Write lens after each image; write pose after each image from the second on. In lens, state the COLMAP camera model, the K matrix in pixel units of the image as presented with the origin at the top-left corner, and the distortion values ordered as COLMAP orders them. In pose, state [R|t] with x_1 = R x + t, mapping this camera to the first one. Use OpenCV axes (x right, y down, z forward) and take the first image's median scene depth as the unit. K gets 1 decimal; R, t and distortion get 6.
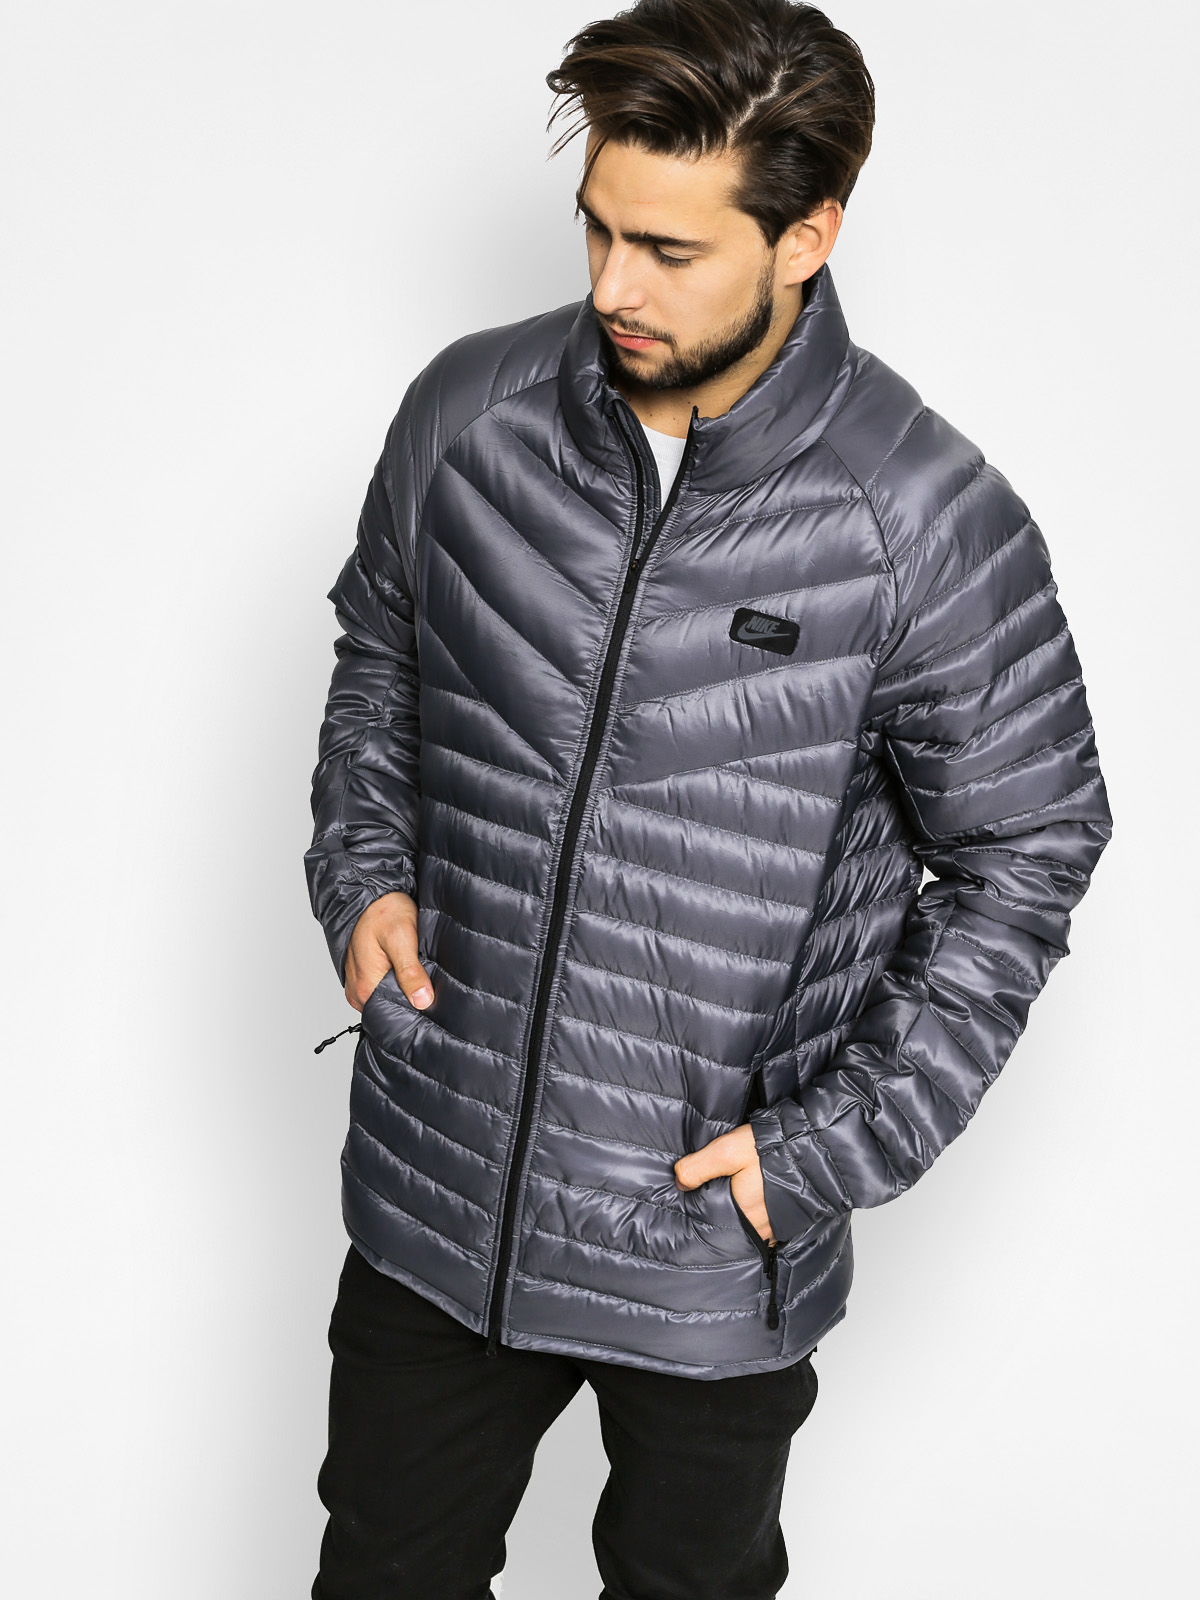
lens RADIAL K [[2254.2, 0, 600.0], [0, 2254.2, 800.0], [0, 0, 1]] dist [0.006225, 0.006201]
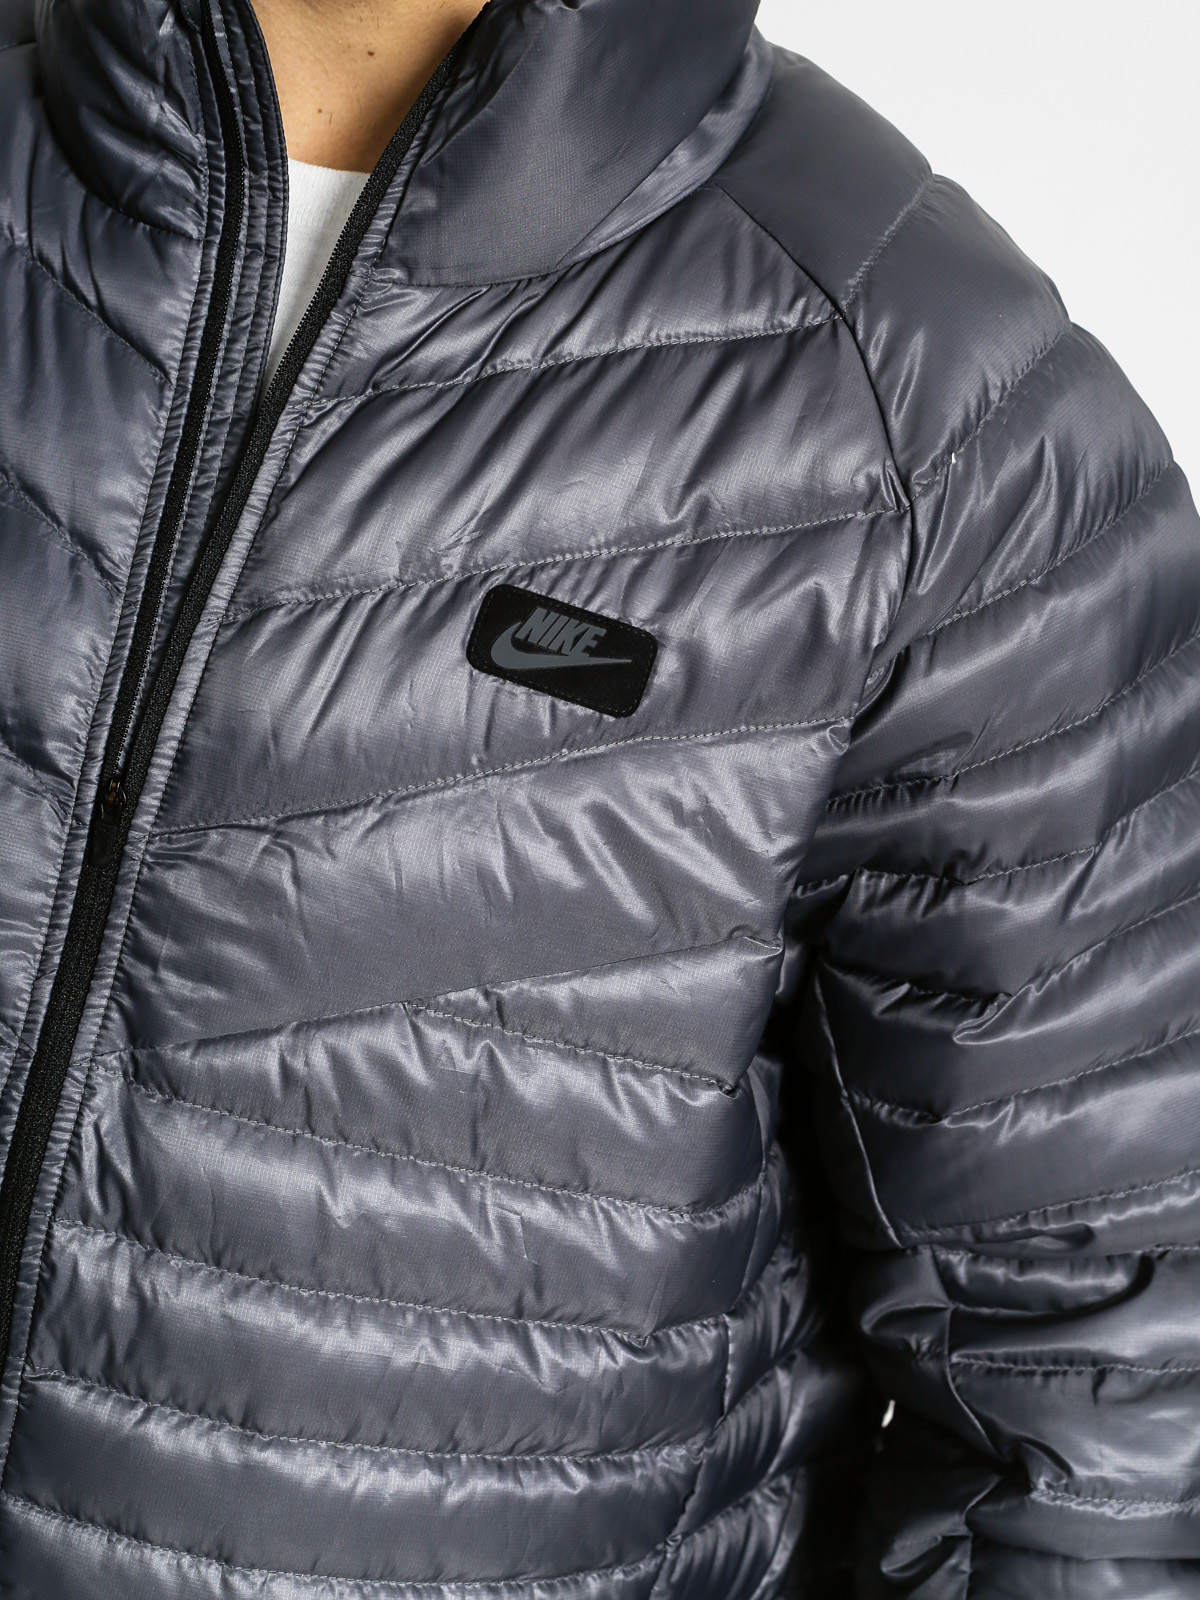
lens RADIAL K [[2272.1, 0, 600.0], [0, 2272.1, 800.0], [0, 0, 1]] dist [-0.204272, 0.034874]
pose [[0.993550, 0.054501, 0.099443, 0.042557], [-0.042493, 0.991972, -0.119108, -0.006275], [-0.105136, 0.114114, 0.987889, 0.618240]]
